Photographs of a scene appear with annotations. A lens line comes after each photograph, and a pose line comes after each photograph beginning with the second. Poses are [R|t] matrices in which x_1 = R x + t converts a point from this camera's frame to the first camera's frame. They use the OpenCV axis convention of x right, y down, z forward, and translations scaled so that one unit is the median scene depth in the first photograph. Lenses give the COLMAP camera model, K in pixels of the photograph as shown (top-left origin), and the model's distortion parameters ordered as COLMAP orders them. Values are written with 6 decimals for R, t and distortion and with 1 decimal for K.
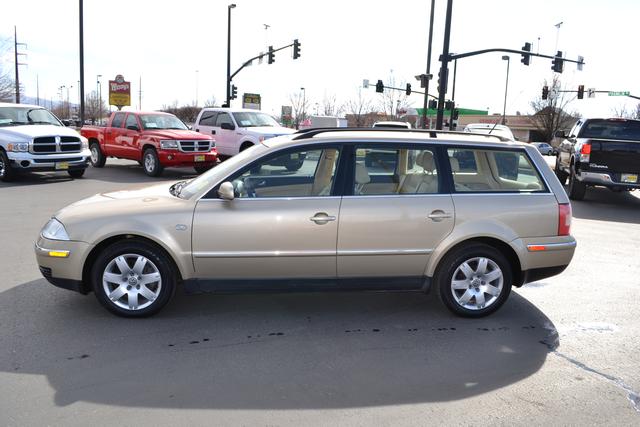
lens RADIAL K [[524.1, 0, 320.0], [0, 524.1, 213.5], [0, 0, 1]] dist [-0.086419, 0.007829]
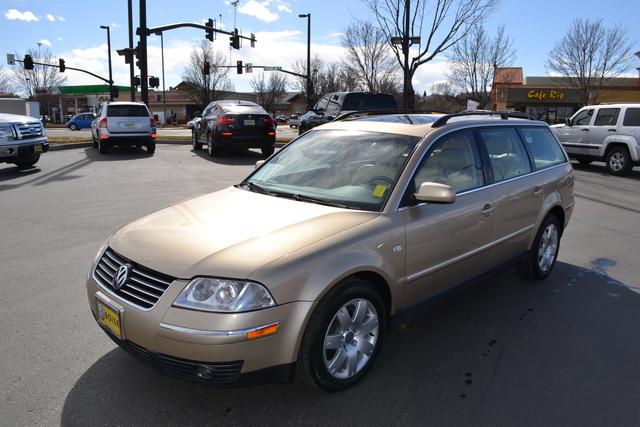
lens RADIAL K [[524.1, 0, 320.0], [0, 524.1, 213.5], [0, 0, 1]] dist [-0.086419, 0.007829]
pose [[0.776070, -0.151180, 0.612259, -0.111258], [0.123441, 0.988477, 0.087608, -0.014450], [-0.618448, 0.007588, 0.785789, 0.063543]]
